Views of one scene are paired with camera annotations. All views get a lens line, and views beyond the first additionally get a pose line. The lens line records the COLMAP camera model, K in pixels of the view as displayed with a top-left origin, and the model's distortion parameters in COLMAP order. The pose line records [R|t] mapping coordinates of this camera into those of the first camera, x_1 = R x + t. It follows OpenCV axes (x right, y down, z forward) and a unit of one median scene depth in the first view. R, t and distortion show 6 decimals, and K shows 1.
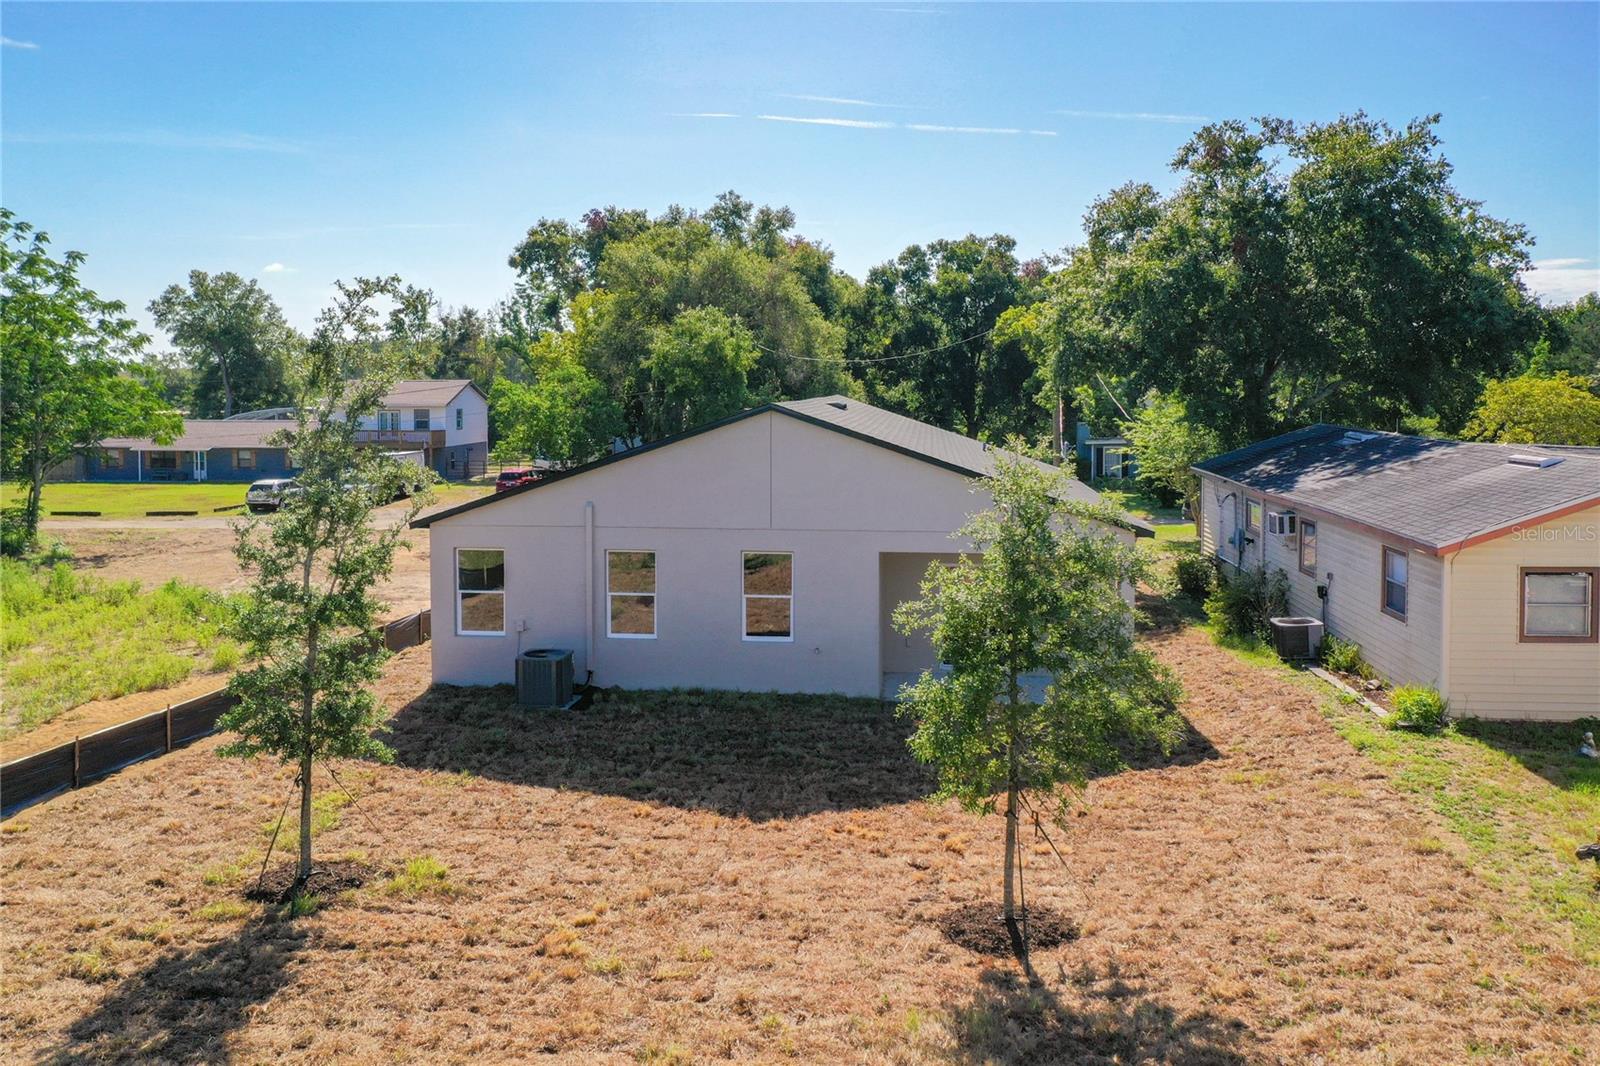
lens RADIAL K [[1297.1, 0, 790.2], [0, 1297.1, 449.2], [0, 0, 1]] dist [0.006779, -0.004192]
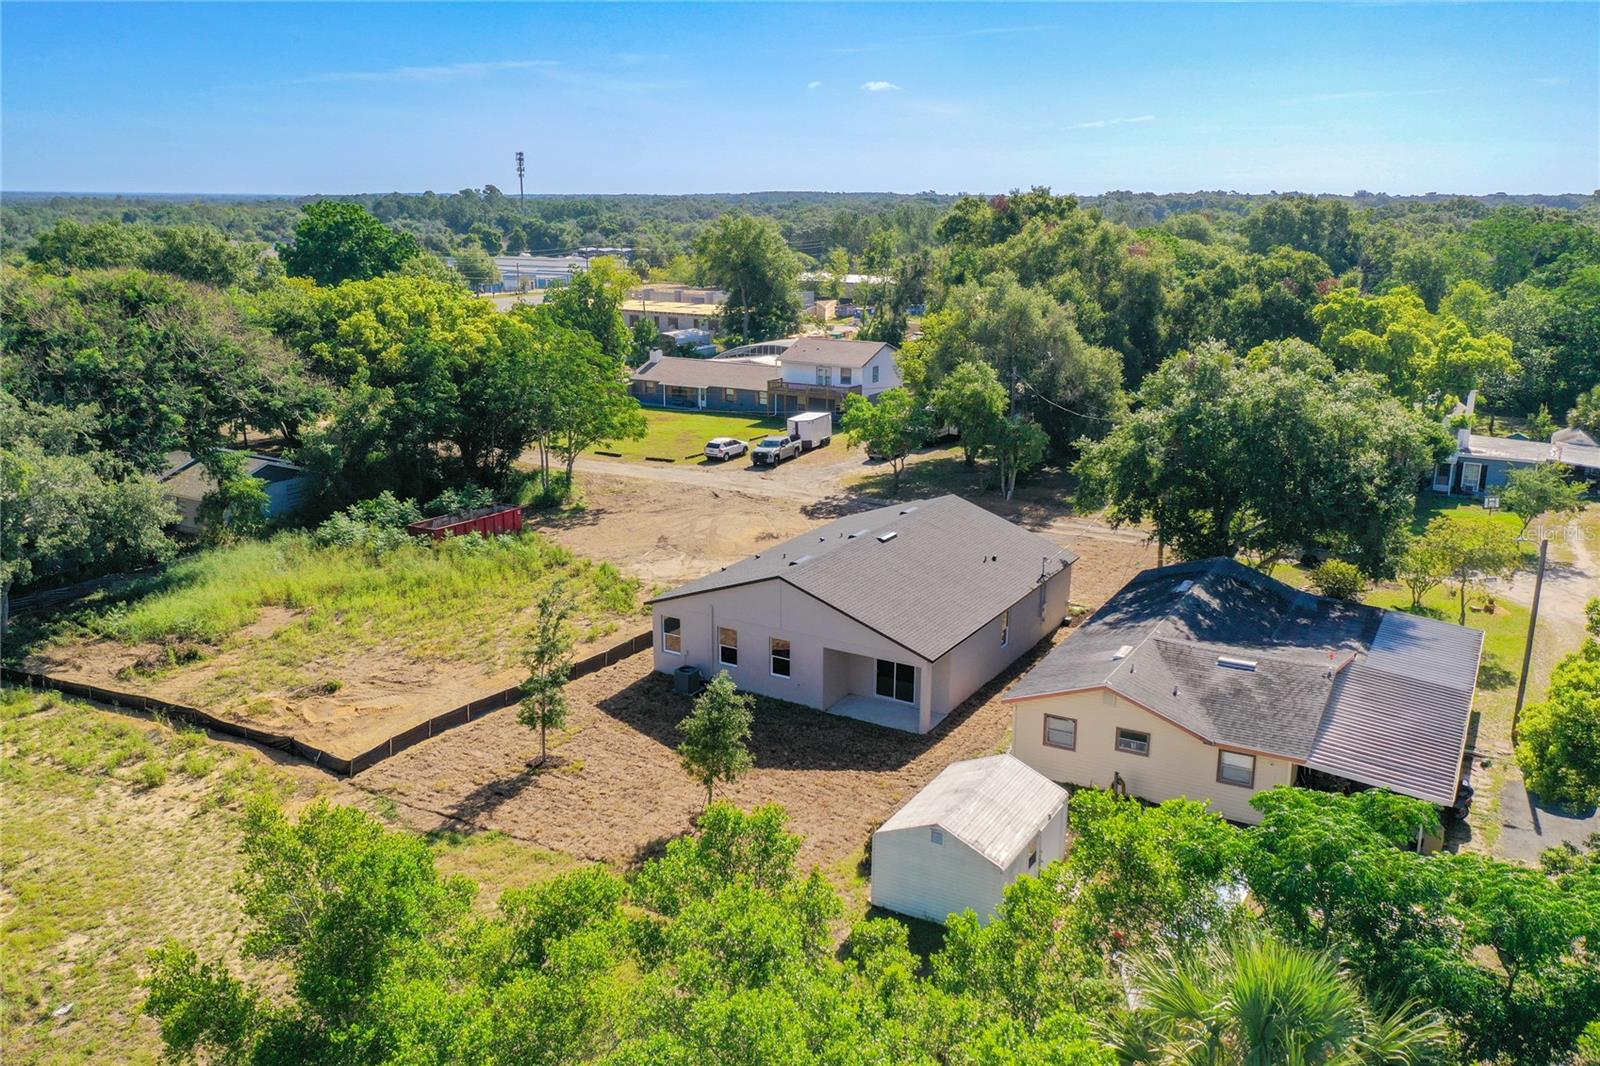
lens RADIAL K [[1273.5, 0, 800.0], [0, 1273.5, 533.0], [0, 0, 1]] dist [0.005860, -0.000157]
pose [[0.910427, 0.108327, -0.399234, 1.006928], [-0.024342, 0.977460, 0.209711, -0.646928], [0.412952, -0.181209, 0.892543, -1.042759]]
